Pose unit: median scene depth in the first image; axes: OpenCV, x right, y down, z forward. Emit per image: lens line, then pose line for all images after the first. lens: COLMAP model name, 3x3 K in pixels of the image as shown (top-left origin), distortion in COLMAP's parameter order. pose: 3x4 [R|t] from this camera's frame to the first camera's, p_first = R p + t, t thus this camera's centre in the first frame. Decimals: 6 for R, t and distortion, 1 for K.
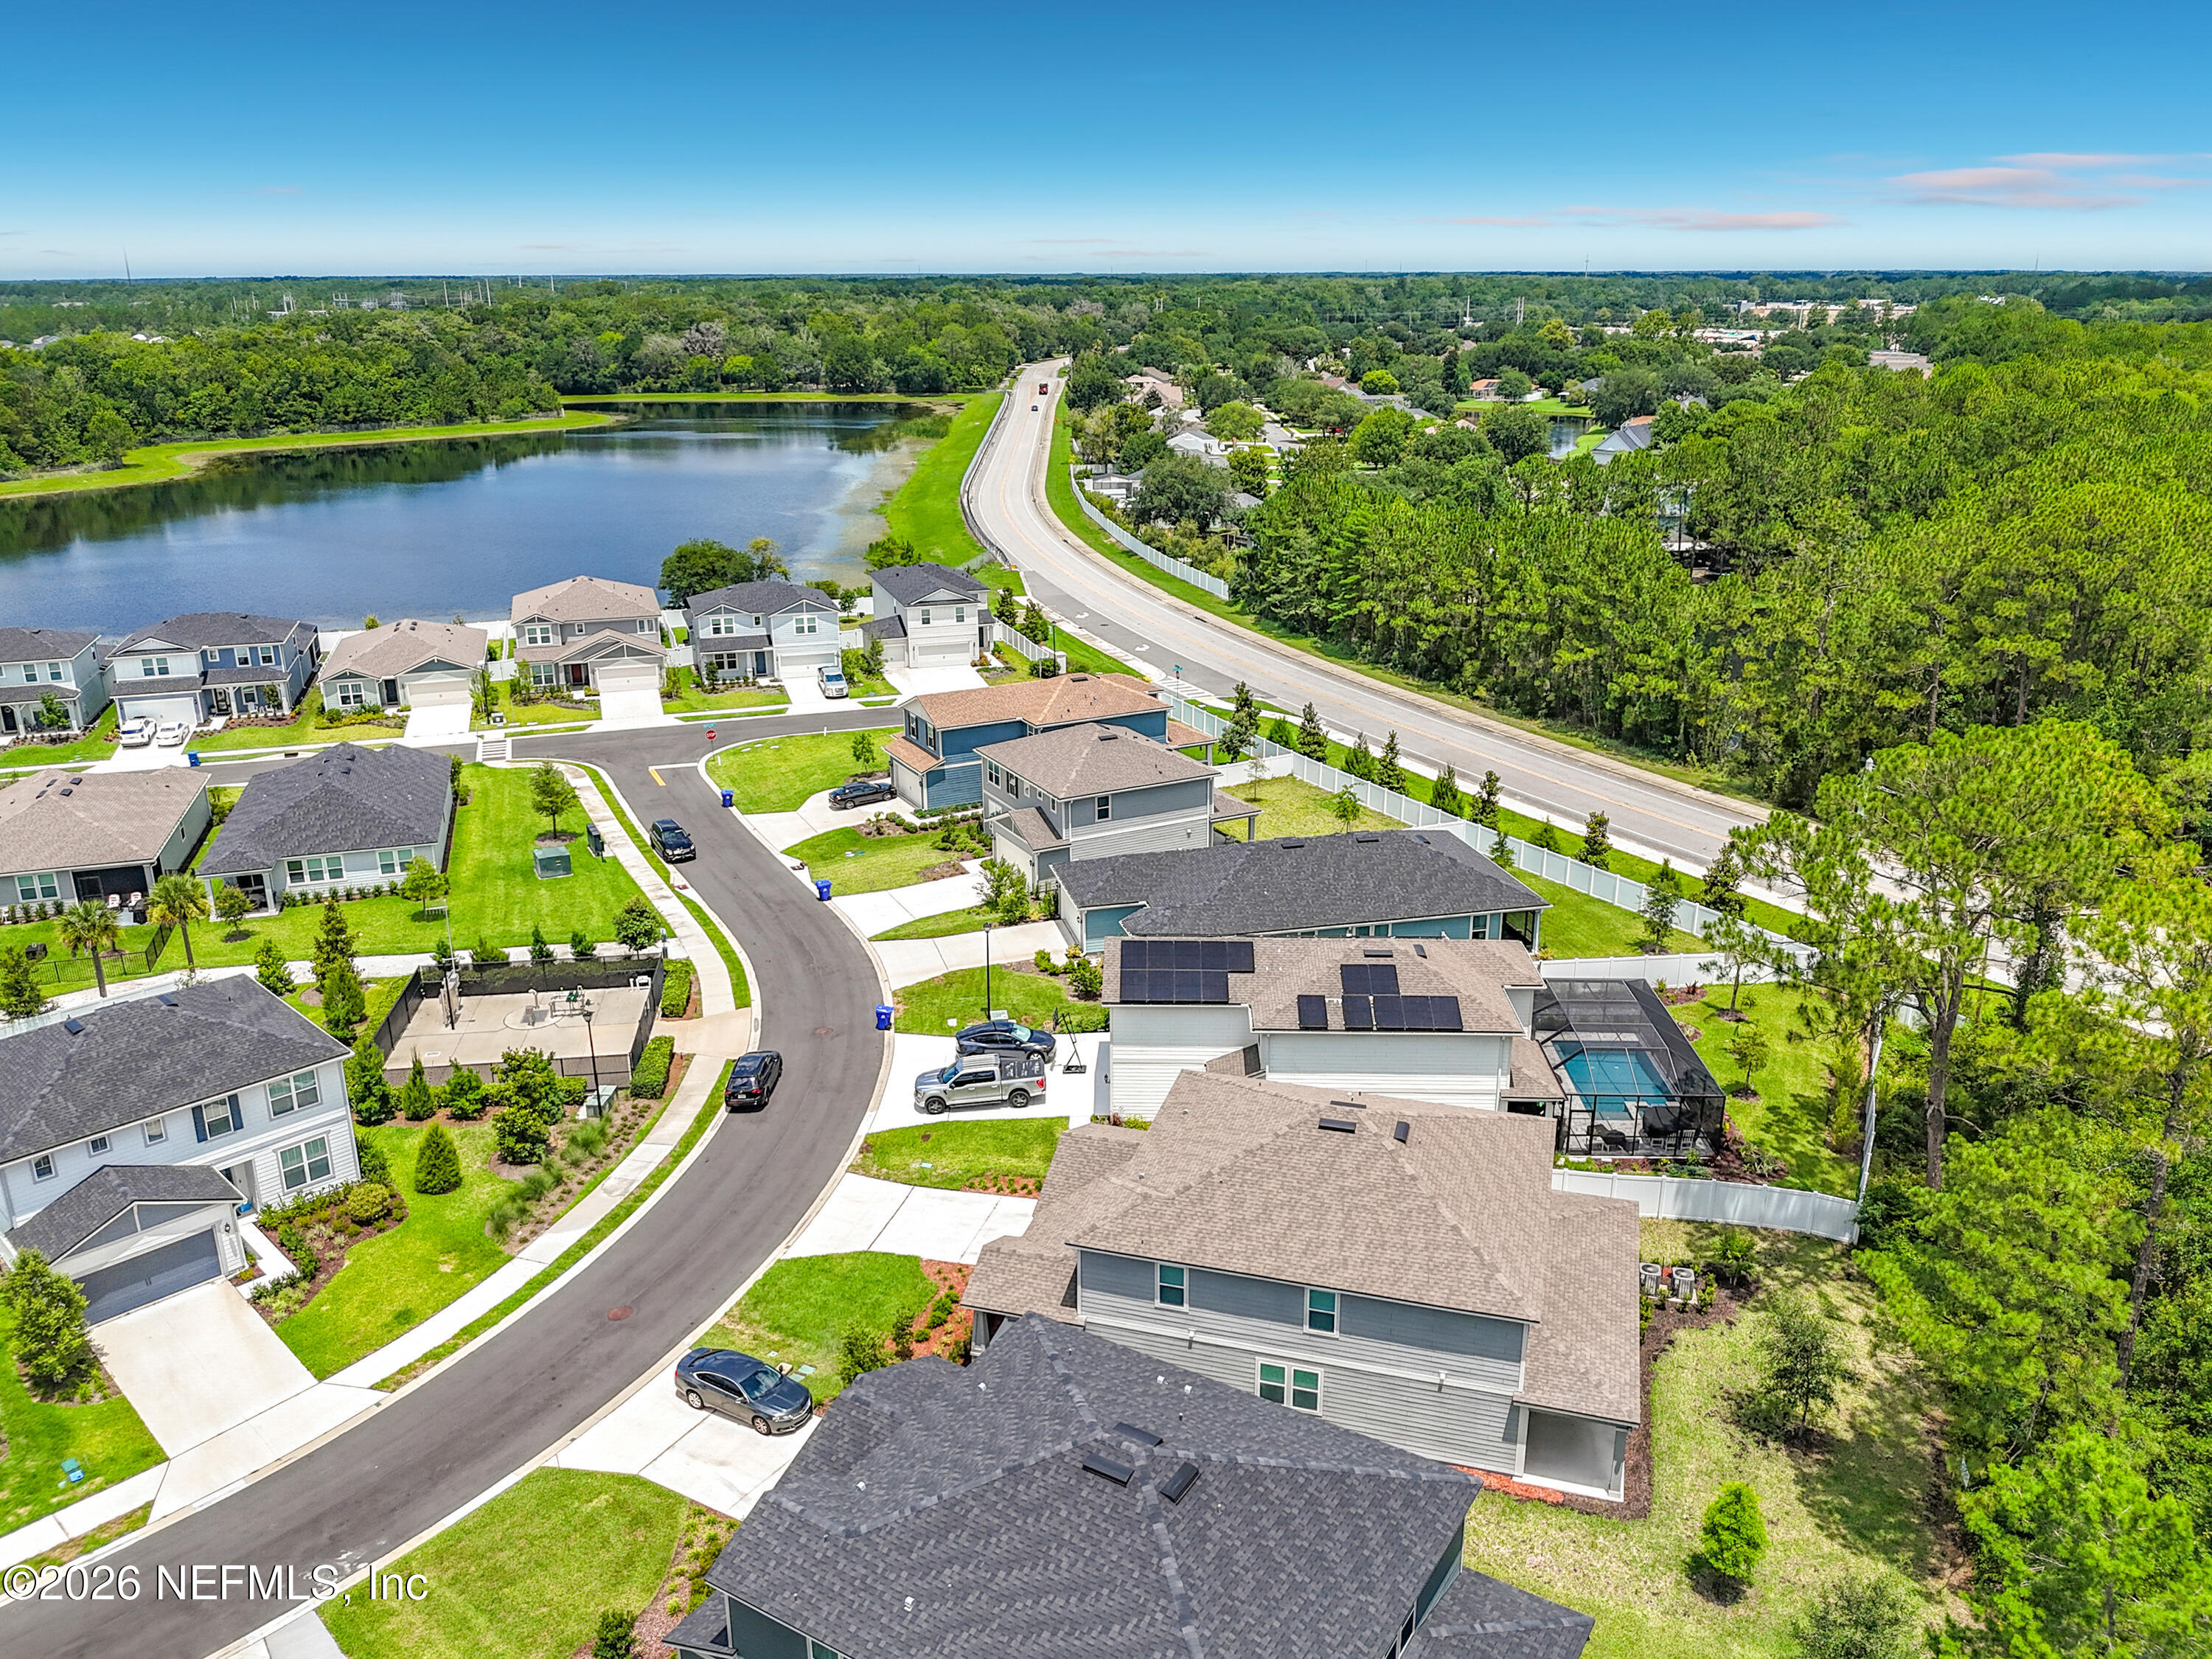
lens RADIAL K [[1658.7, 0, 1113.9], [0, 1658.7, 781.7], [0, 0, 1]] dist [0.044503, -0.067781]
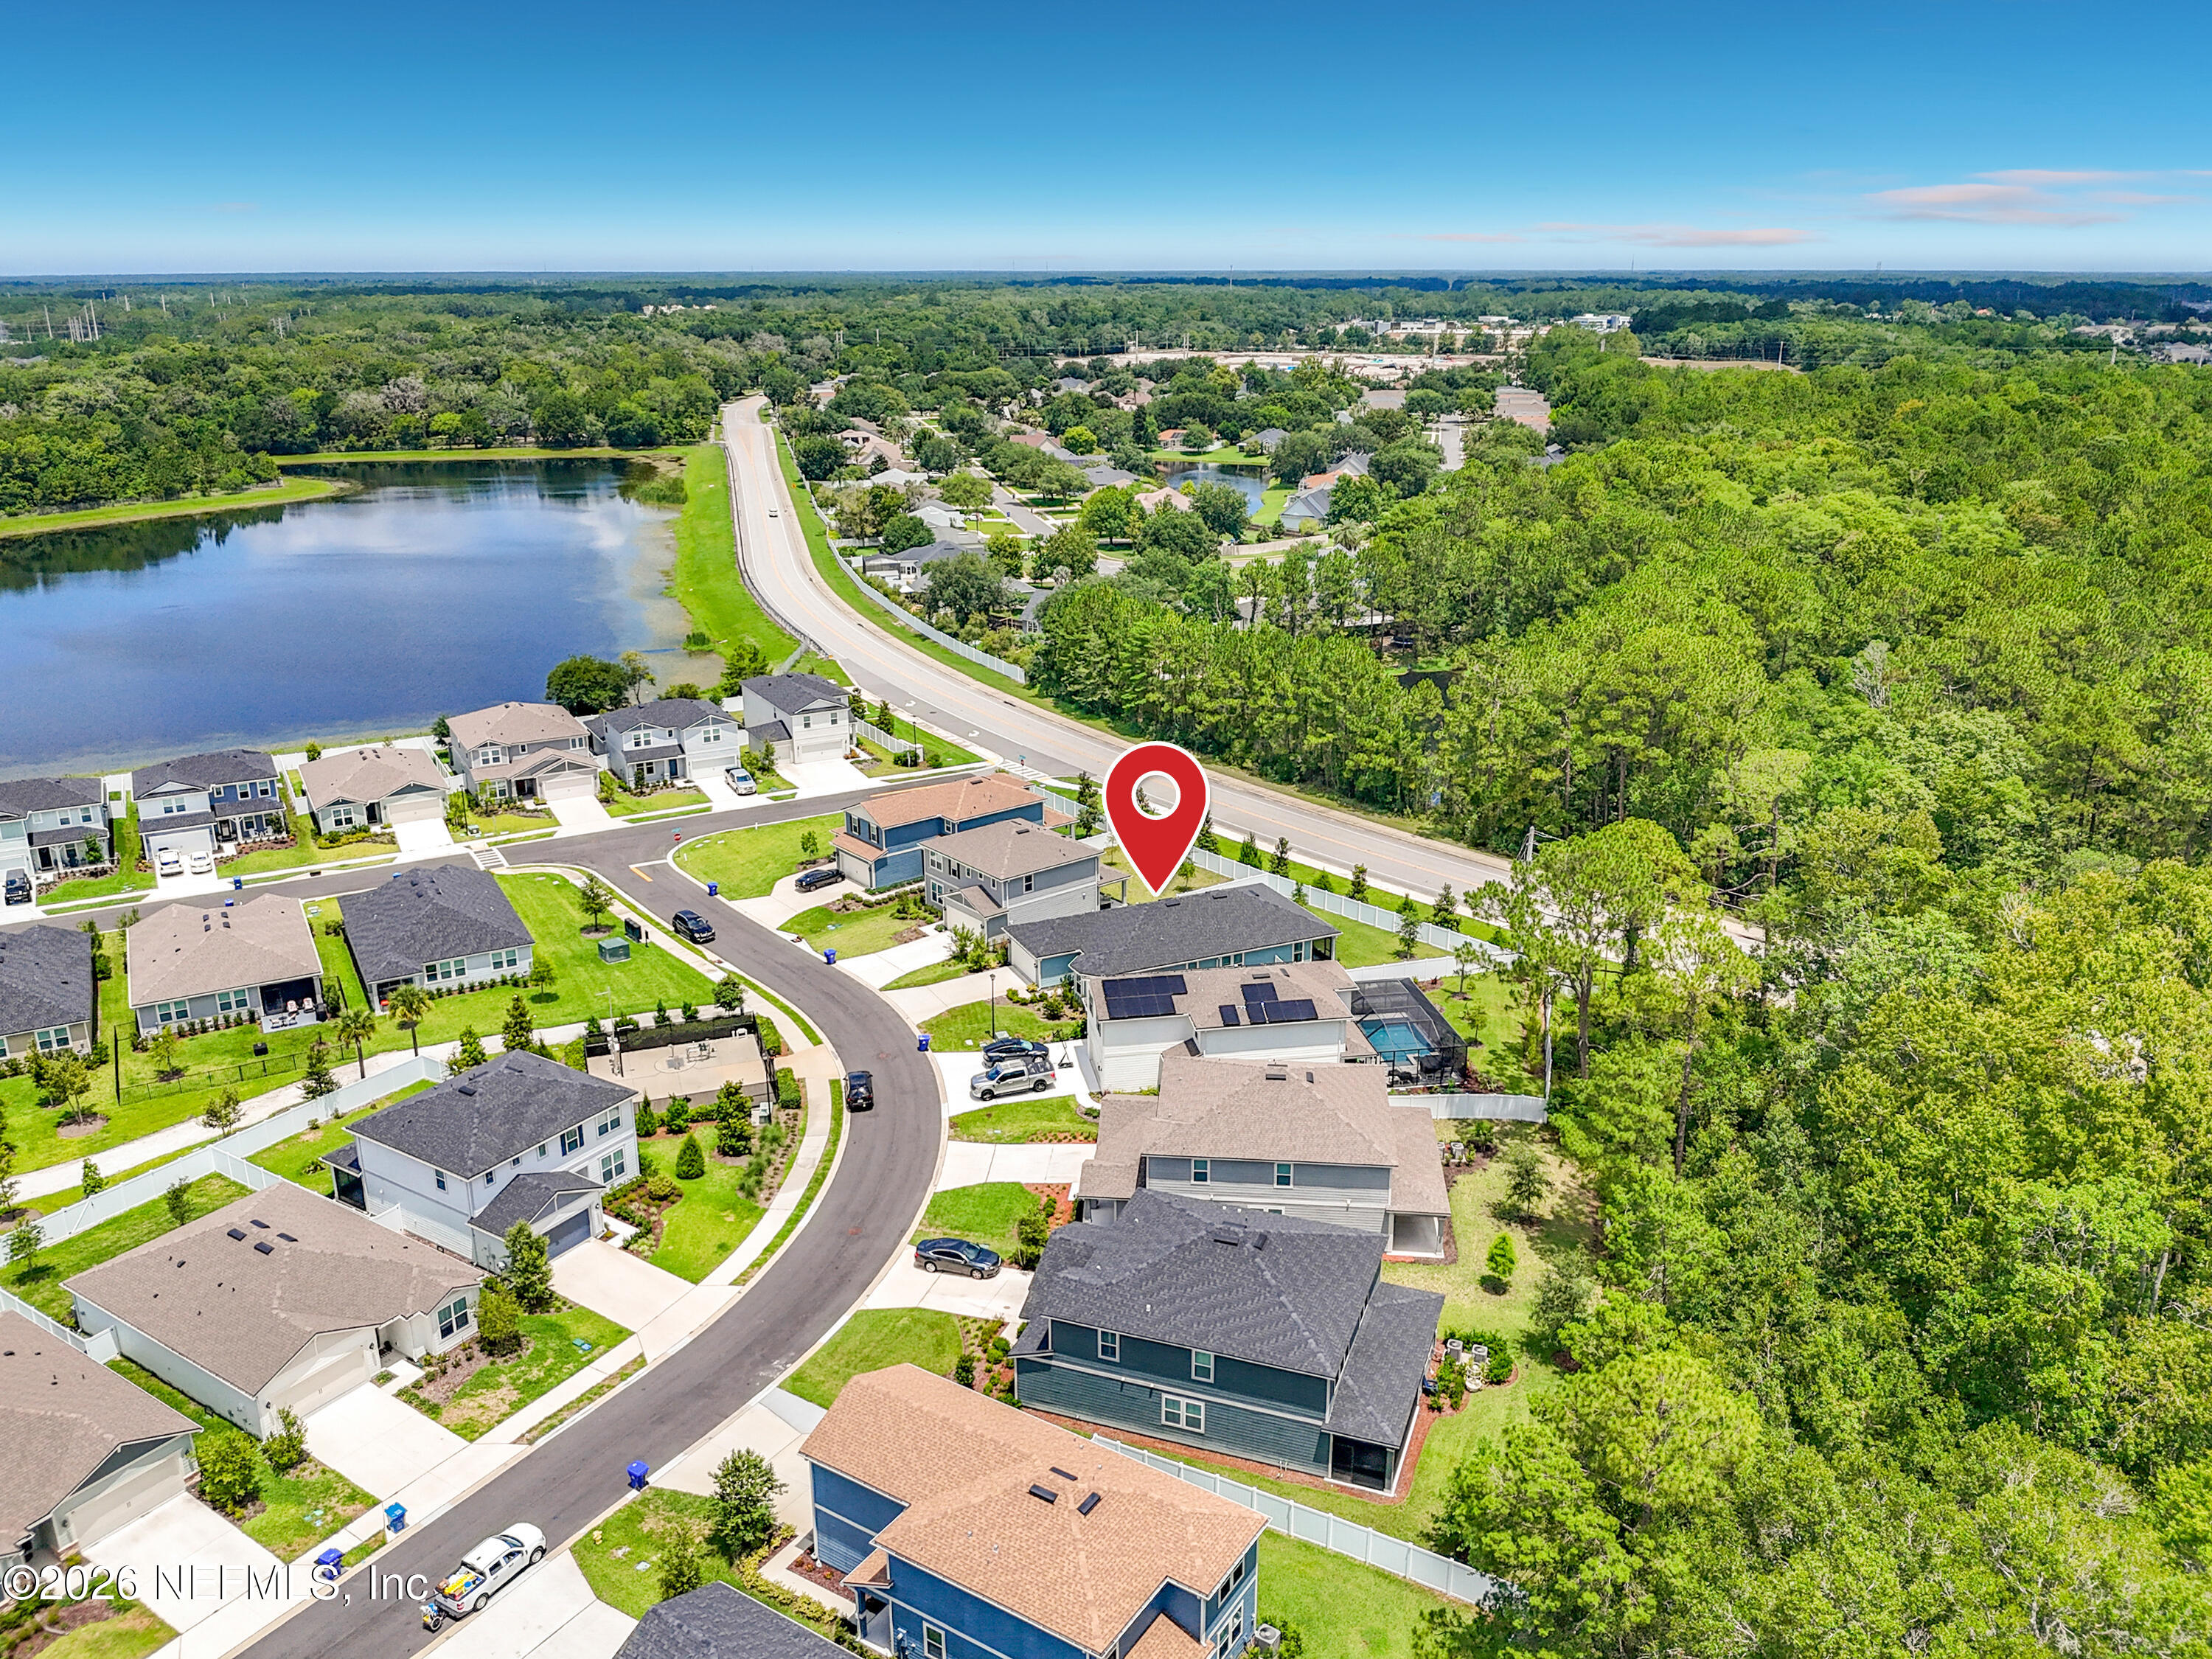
lens RADIAL K [[1652.2, 0, 1108.7], [0, 1652.2, 768.6], [0, 0, 1]] dist [0.107116, -0.197509]
pose [[0.981257, -0.052938, 0.185291, -0.185277], [0.055440, 0.998427, -0.008342, -0.063107], [-0.184558, 0.018458, 0.982648, -0.383091]]
